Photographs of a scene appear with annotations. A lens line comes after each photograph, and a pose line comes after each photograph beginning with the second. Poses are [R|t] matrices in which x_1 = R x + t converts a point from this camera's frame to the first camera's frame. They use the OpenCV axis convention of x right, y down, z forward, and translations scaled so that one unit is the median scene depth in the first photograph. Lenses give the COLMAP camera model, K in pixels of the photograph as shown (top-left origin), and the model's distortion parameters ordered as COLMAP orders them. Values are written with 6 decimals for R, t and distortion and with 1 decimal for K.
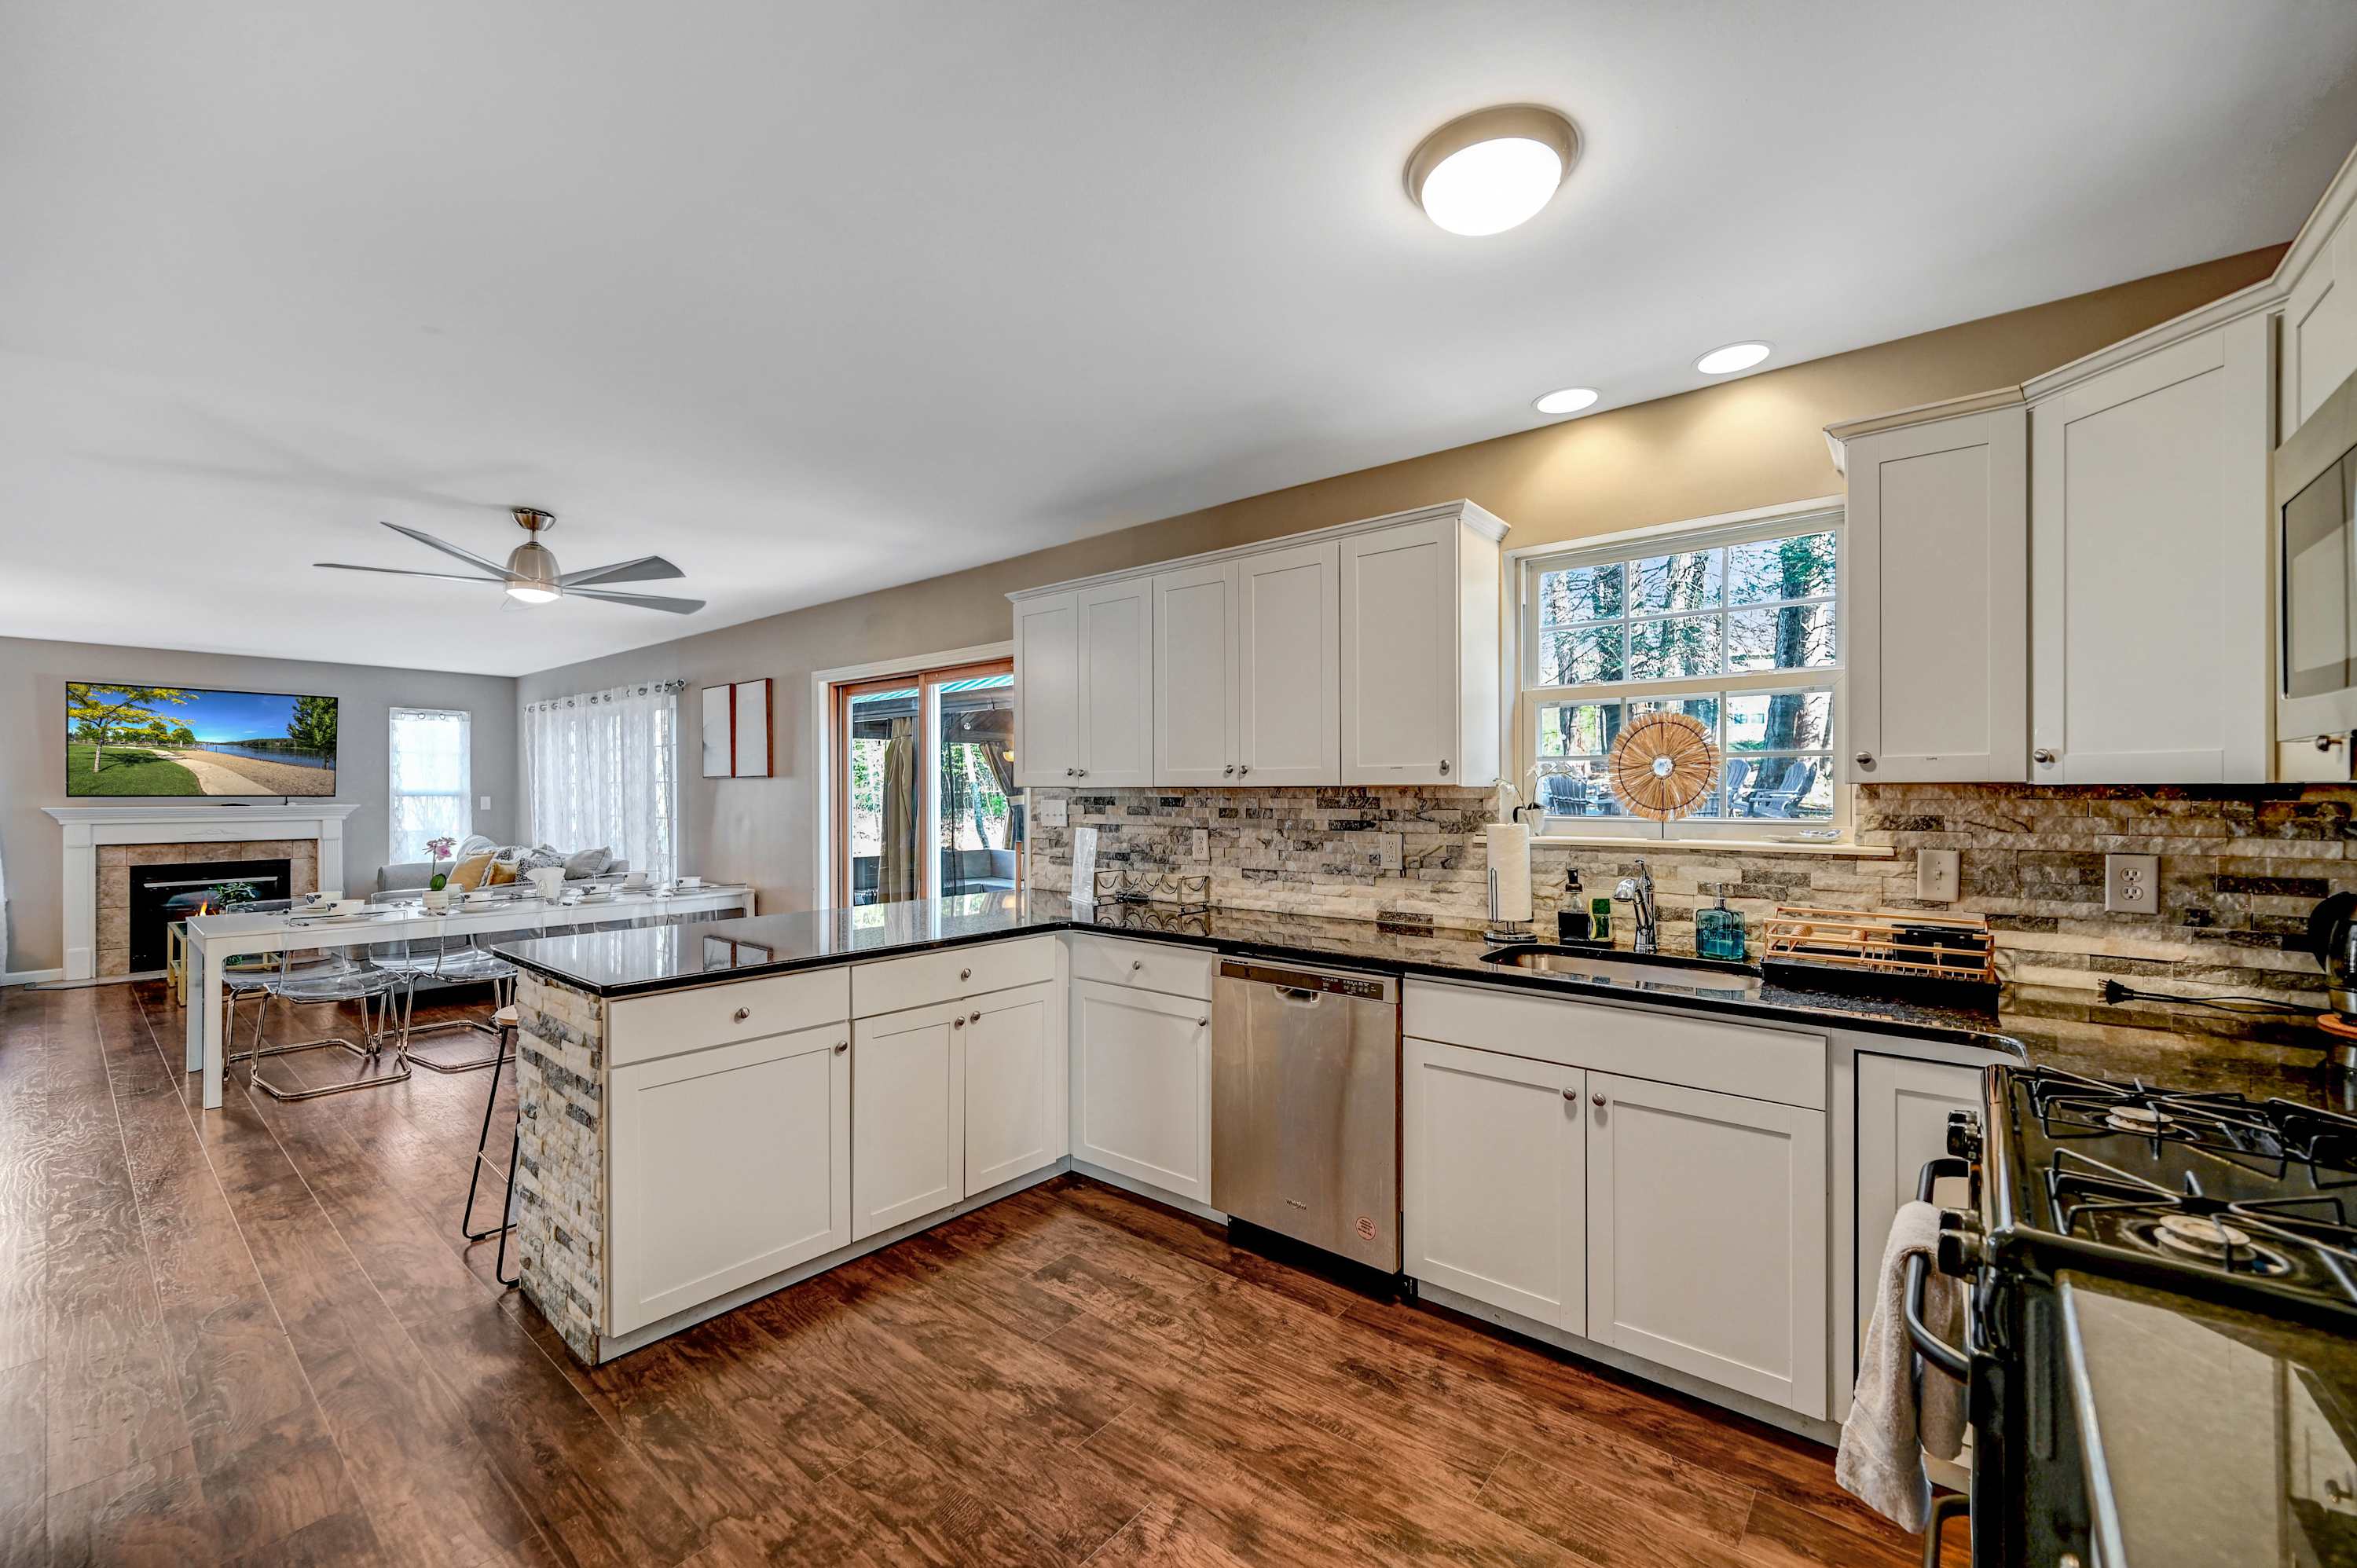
lens RADIAL K [[942.1, 0, 1173.1], [0, 942.1, 794.5], [0, 0, 1]] dist [0.002558, 0.000209]
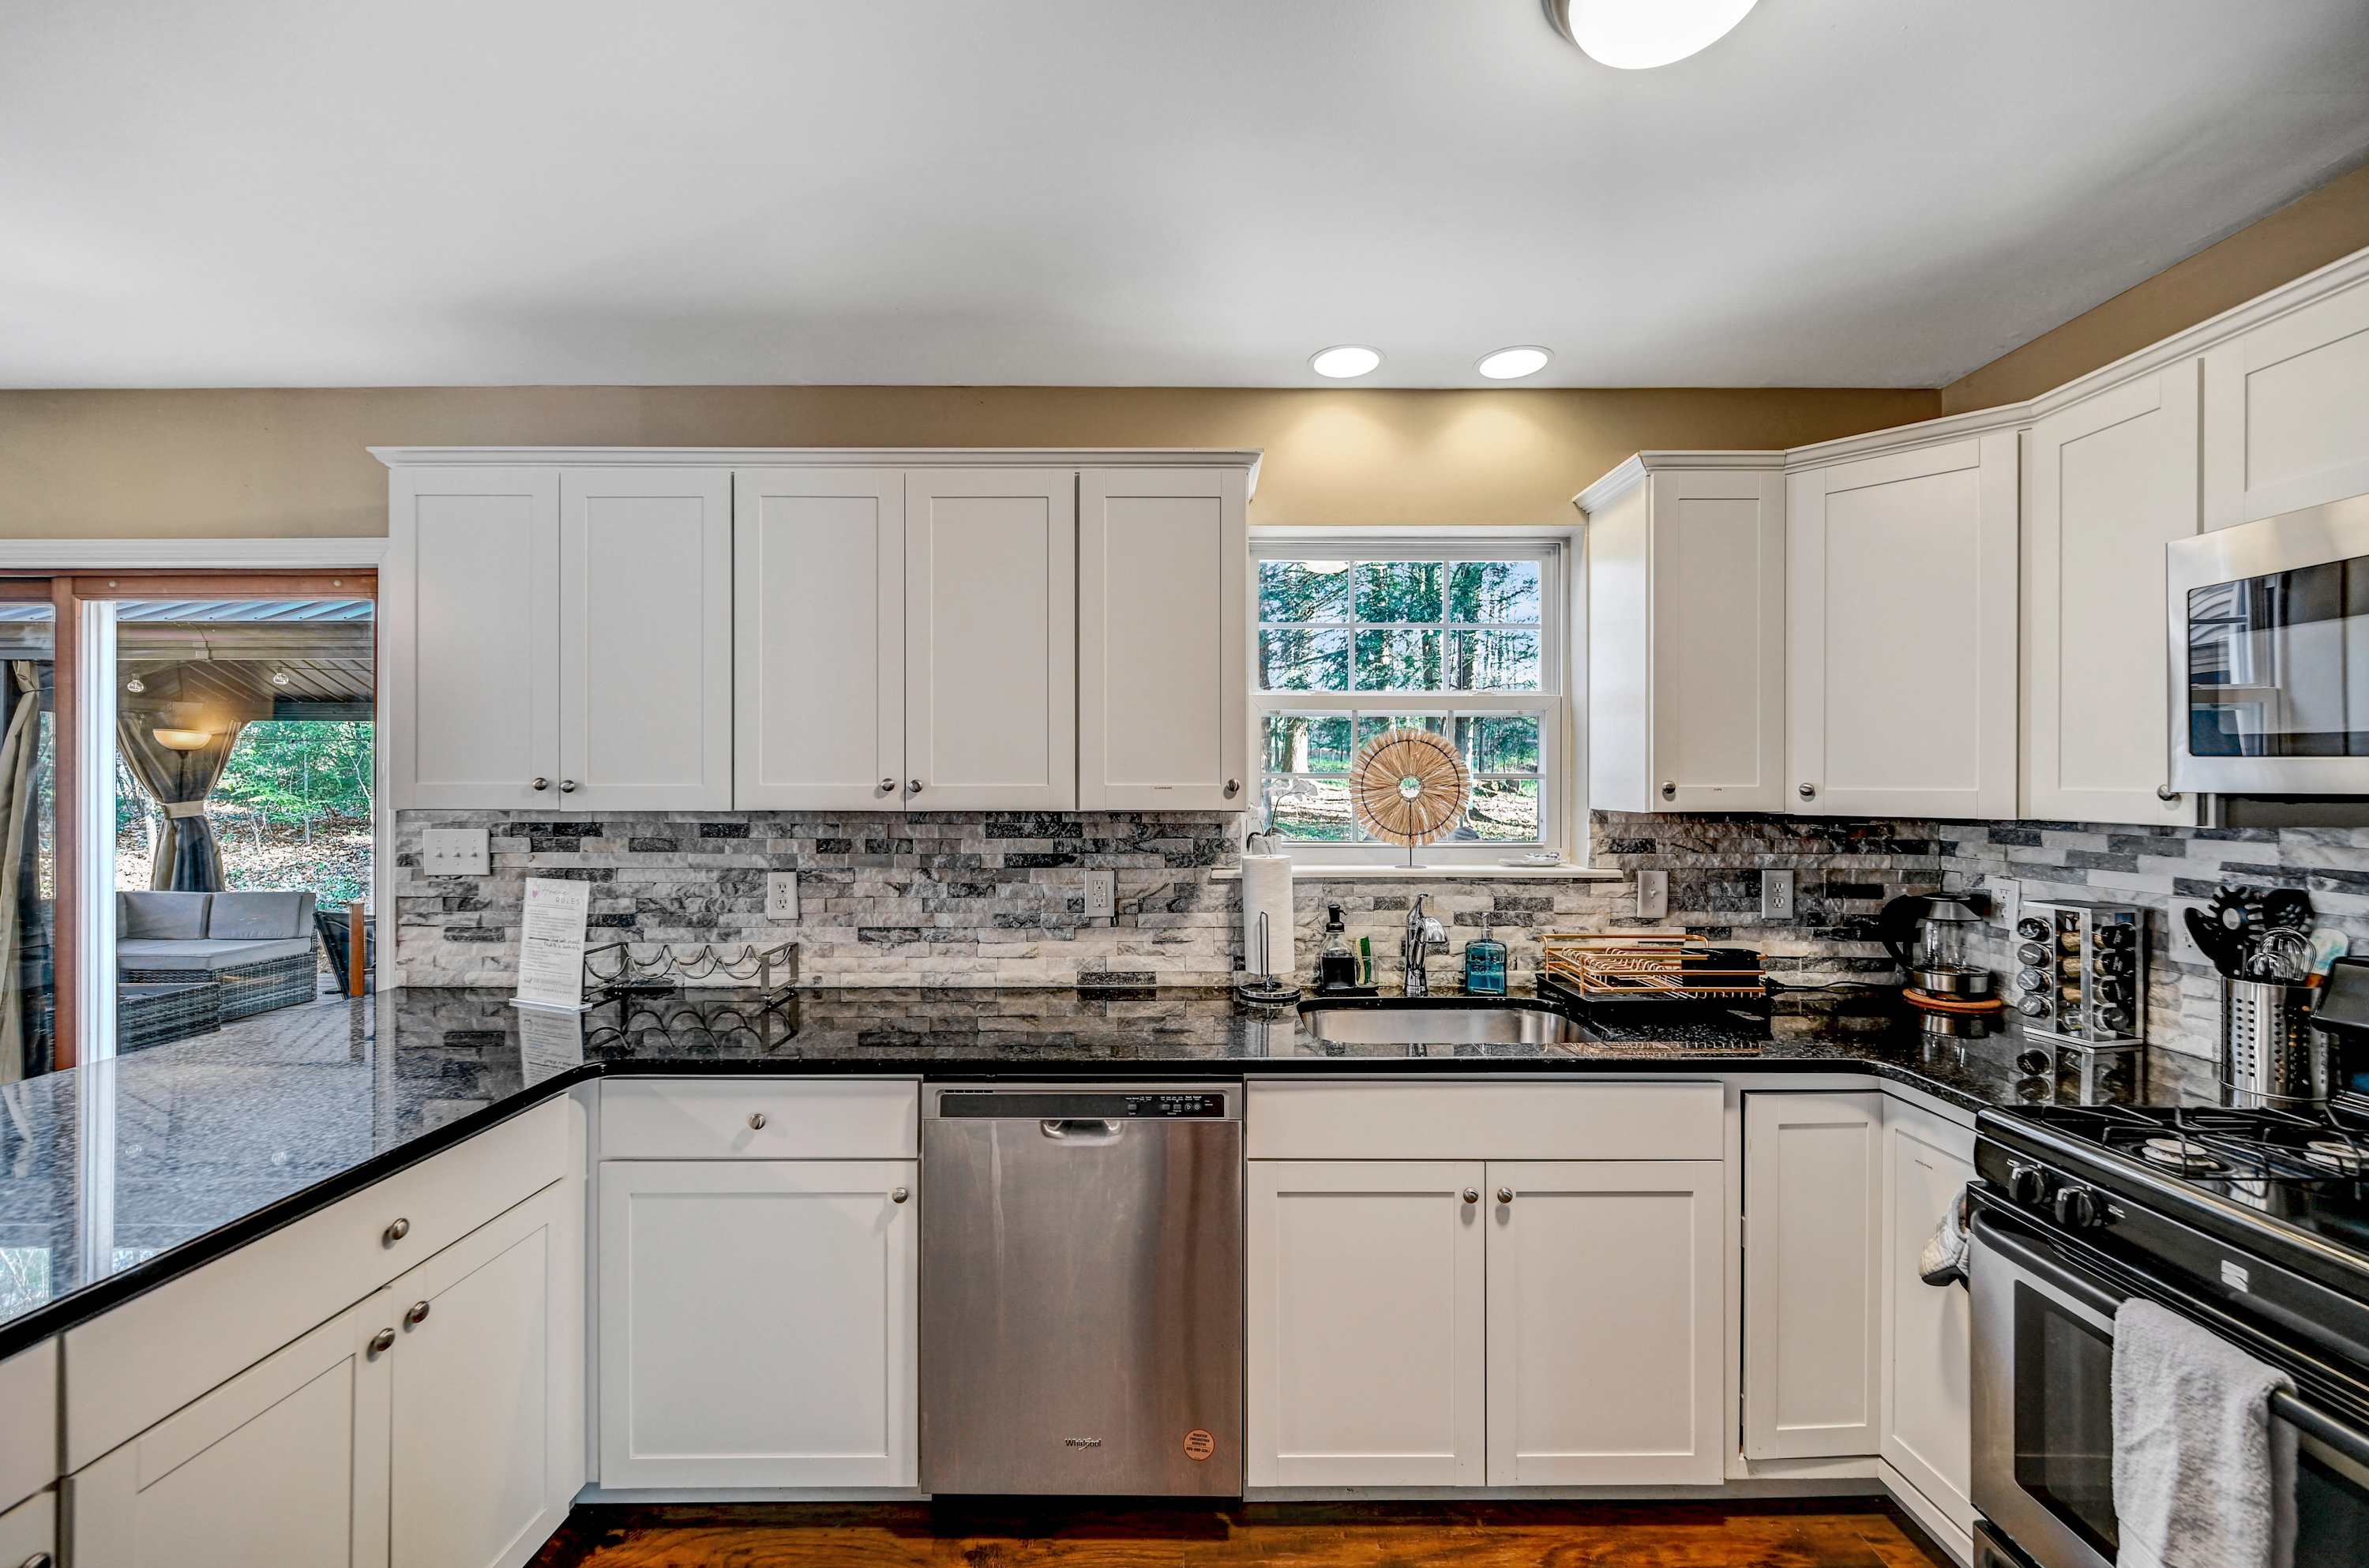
lens RADIAL K [[941.6, 0, 1189.6], [0, 941.6, 783.4], [0, 0, 1]] dist [0.000603, 0.000237]
pose [[0.767137, 0.004170, 0.641470, -0.194813], [-0.000222, 0.999981, -0.006235, -0.023273], [-0.641483, 0.004641, 0.767123, 0.352288]]
